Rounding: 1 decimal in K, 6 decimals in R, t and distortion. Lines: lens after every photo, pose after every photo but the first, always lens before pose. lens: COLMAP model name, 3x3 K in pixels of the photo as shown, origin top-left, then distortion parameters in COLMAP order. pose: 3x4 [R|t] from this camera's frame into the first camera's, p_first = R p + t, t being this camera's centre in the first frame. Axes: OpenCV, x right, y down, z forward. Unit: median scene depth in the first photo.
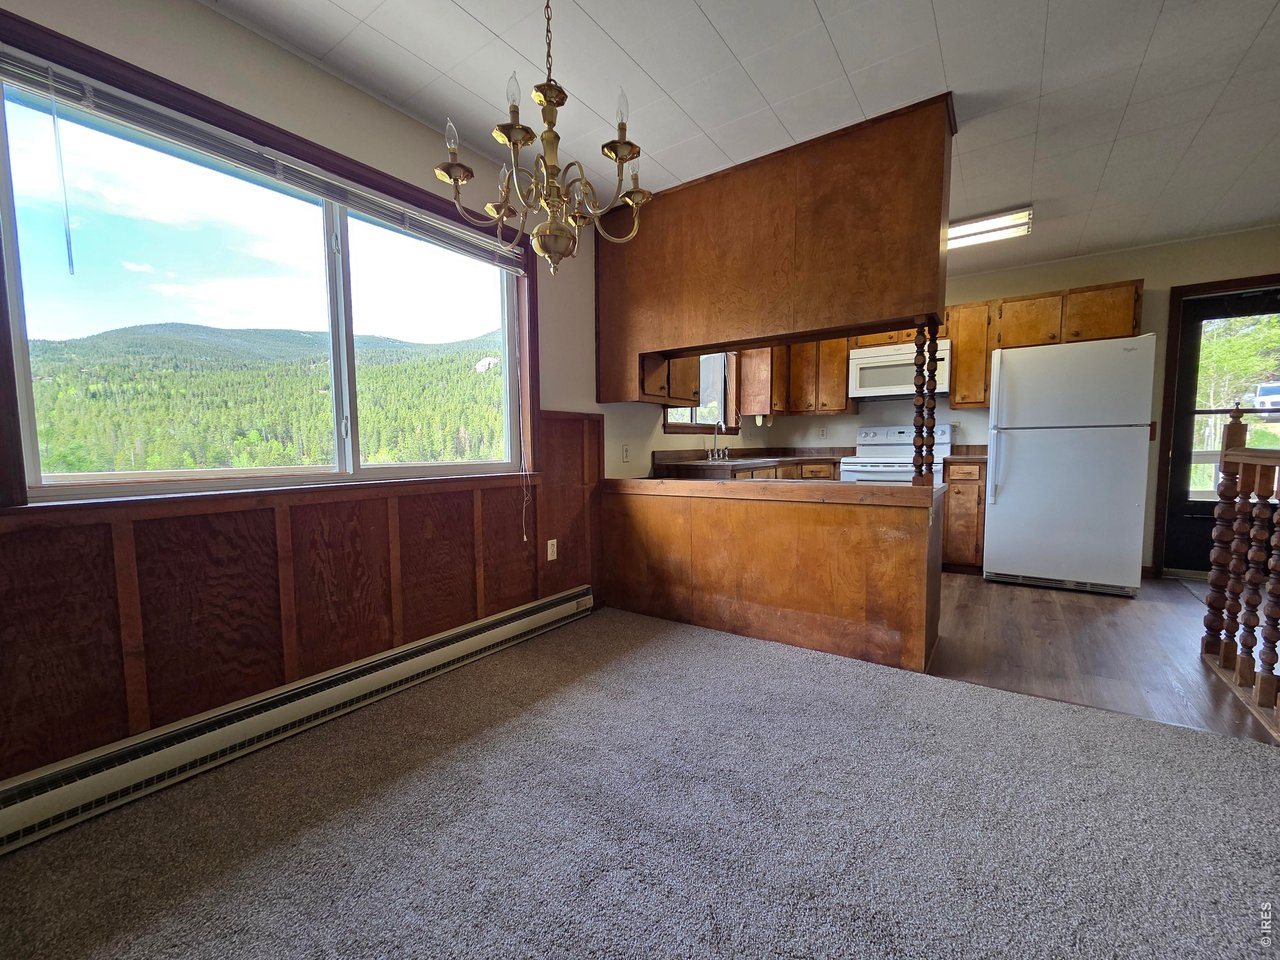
lens RADIAL K [[532.9, 0, 639.3], [0, 532.9, 475.8], [0, 0, 1]] dist [0.010748, -0.000427]
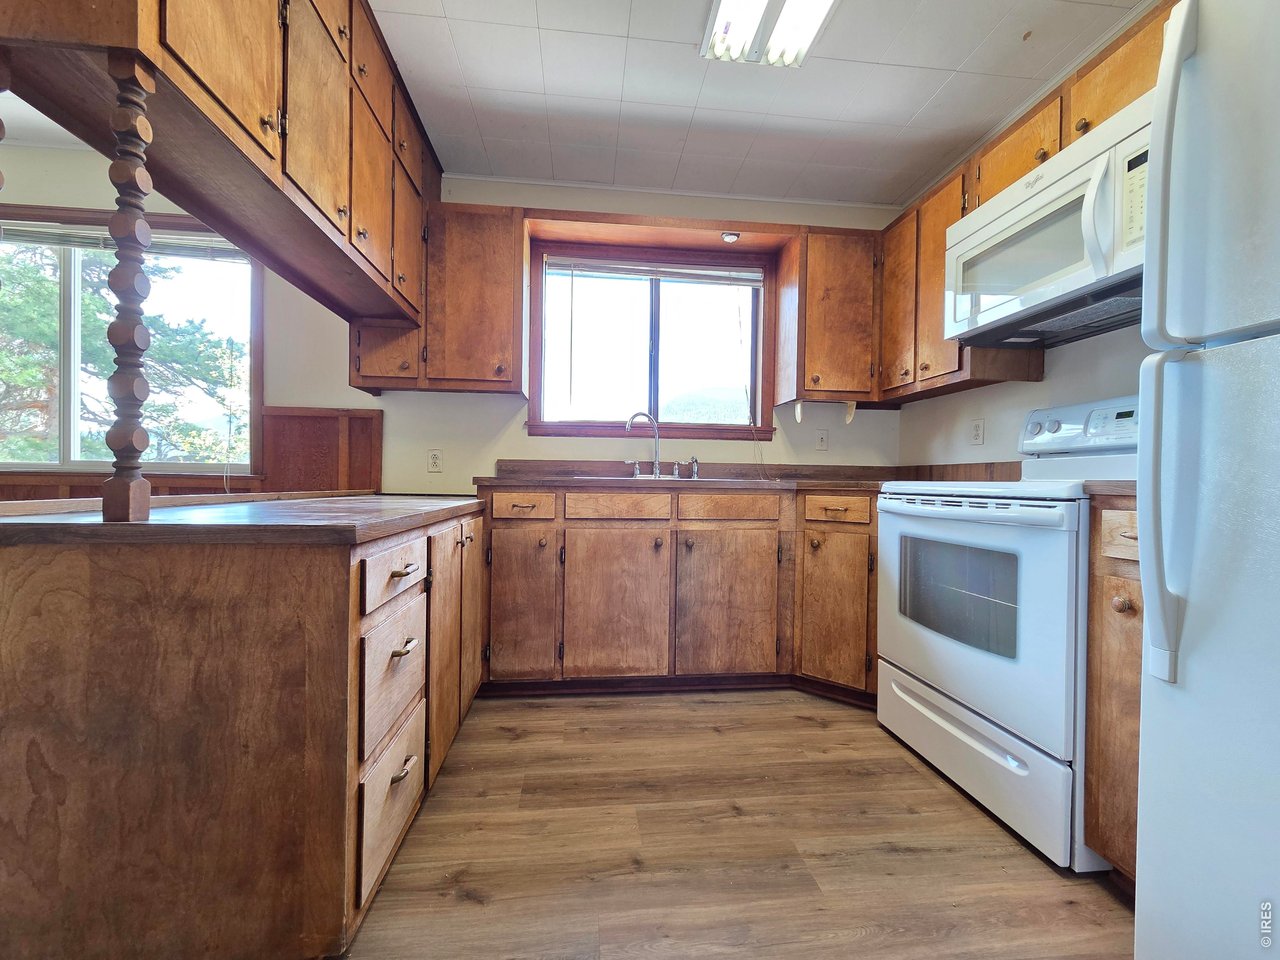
lens RADIAL K [[532.9, 0, 639.3], [0, 532.9, 475.8], [0, 0, 1]] dist [0.010748, -0.000427]
pose [[0.656741, 0.012483, -0.754013, 0.568622], [-0.064874, 0.997092, -0.039998, -0.007830], [0.751321, 0.075184, 0.655641, 0.565605]]
